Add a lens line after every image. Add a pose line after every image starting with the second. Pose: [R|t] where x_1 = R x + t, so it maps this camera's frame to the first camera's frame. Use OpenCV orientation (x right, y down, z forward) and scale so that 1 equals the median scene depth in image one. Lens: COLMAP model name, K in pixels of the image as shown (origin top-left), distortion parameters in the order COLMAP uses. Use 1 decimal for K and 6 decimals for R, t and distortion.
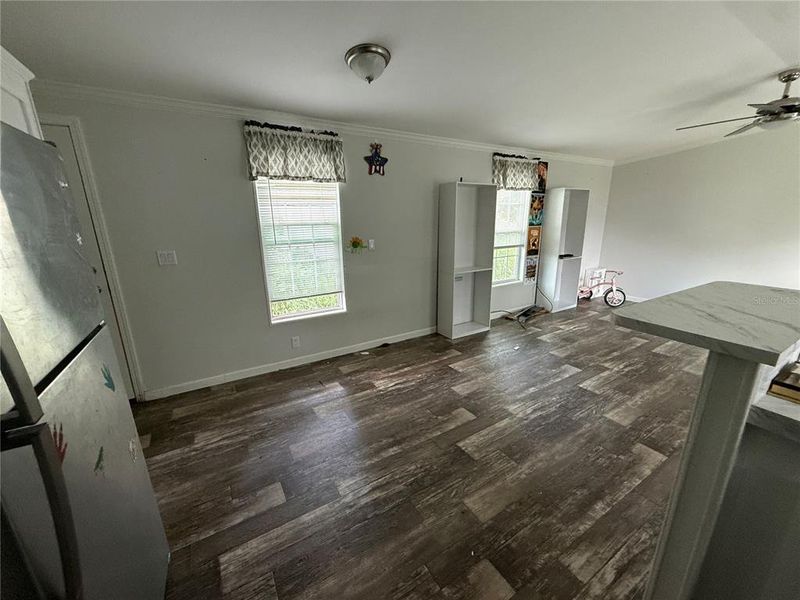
lens RADIAL K [[319.4, 0, 396.6], [0, 319.4, 299.3], [0, 0, 1]] dist [-0.001327, -0.000218]
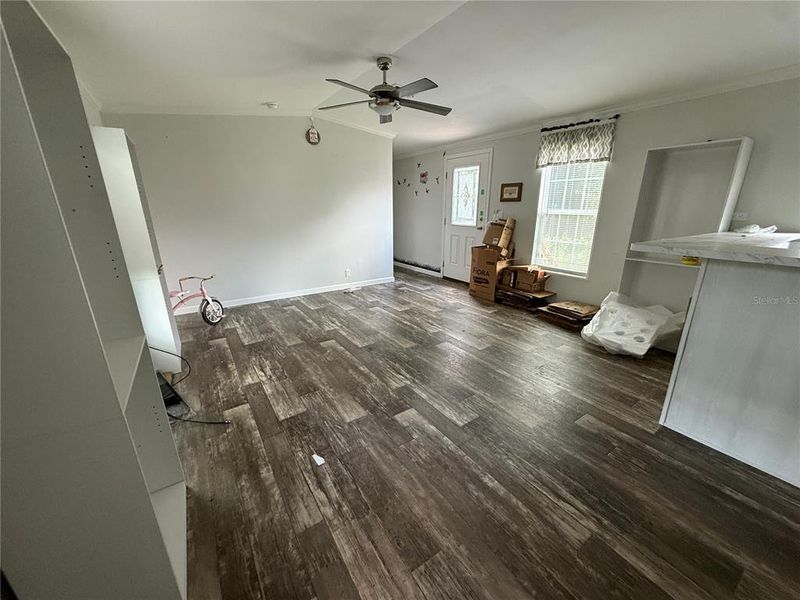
lens RADIAL K [[319.4, 0, 396.7], [0, 319.4, 300.6], [0, 0, 1]] dist [-0.001327, -0.000218]
pose [[-0.045102, -0.276080, 0.960076, -0.025155], [0.251500, 0.926961, 0.278372, -0.153871], [-0.966806, 0.254014, 0.027626, 0.709060]]
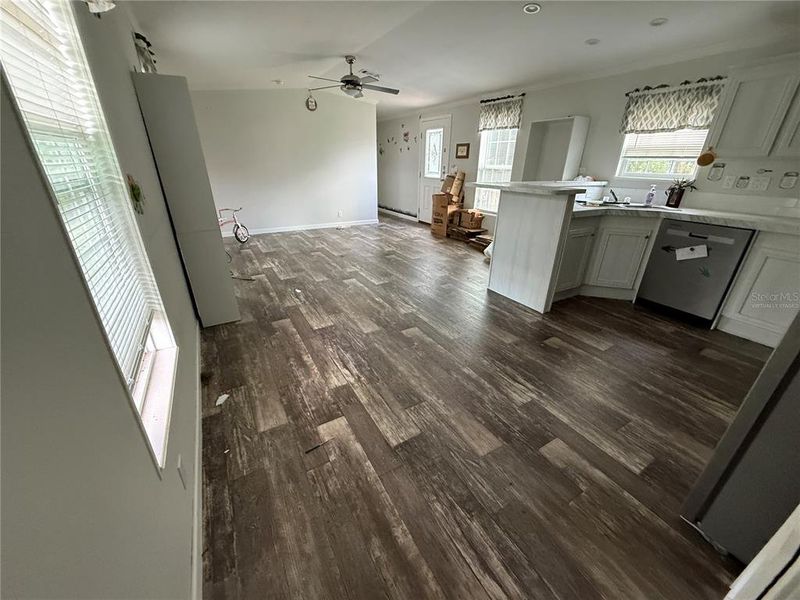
lens RADIAL K [[319.4, 0, 396.4], [0, 319.4, 301.0], [0, 0, 1]] dist [-0.001327, -0.000218]
pose [[0.020717, -0.390911, 0.920195, -0.456967], [0.237794, 0.895907, 0.375239, -0.099135], [-0.971095, 0.211043, 0.111517, 0.532687]]
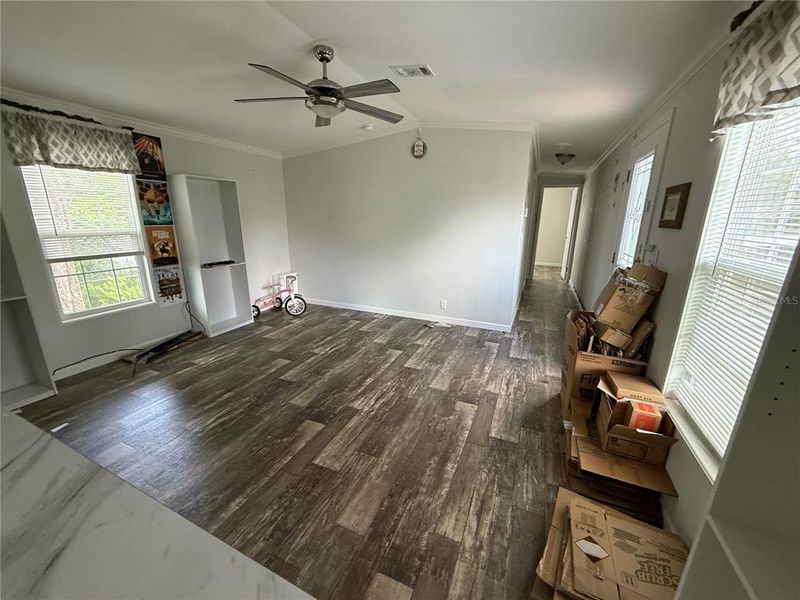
lens RADIAL K [[319.4, 0, 399.3], [0, 319.4, 300.1], [0, 0, 1]] dist [-0.001327, -0.000218]
pose [[0.814071, -0.125175, 0.567115, 0.512184], [0.122589, 0.991531, 0.042881, -0.029467], [-0.567680, 0.034613, 0.822522, 0.117000]]
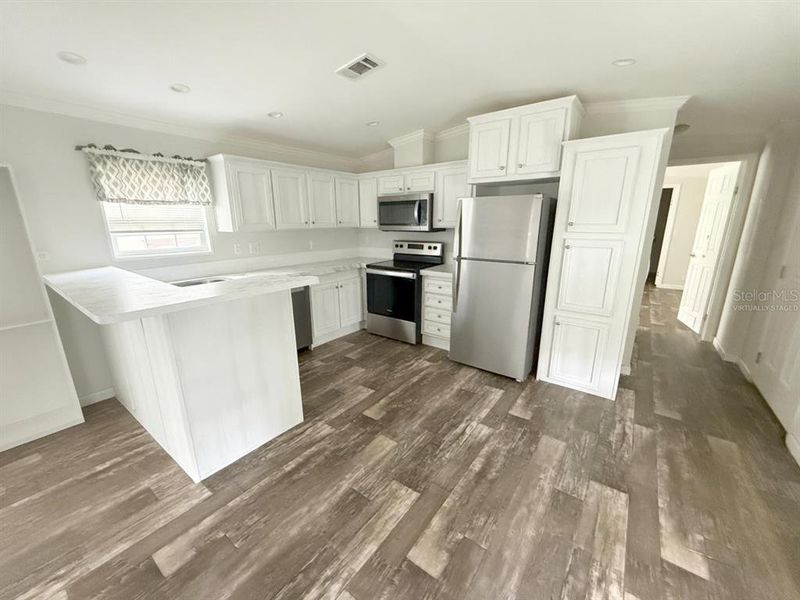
lens RADIAL K [[319.4, 0, 402.9], [0, 319.4, 294.9], [0, 0, 1]] dist [-0.001327, -0.000218]
pose [[-0.920839, 0.101408, -0.376526, 0.251330], [-0.083590, 0.891812, 0.444616, -0.195984], [0.380878, 0.440894, -0.812739, 0.735365]]
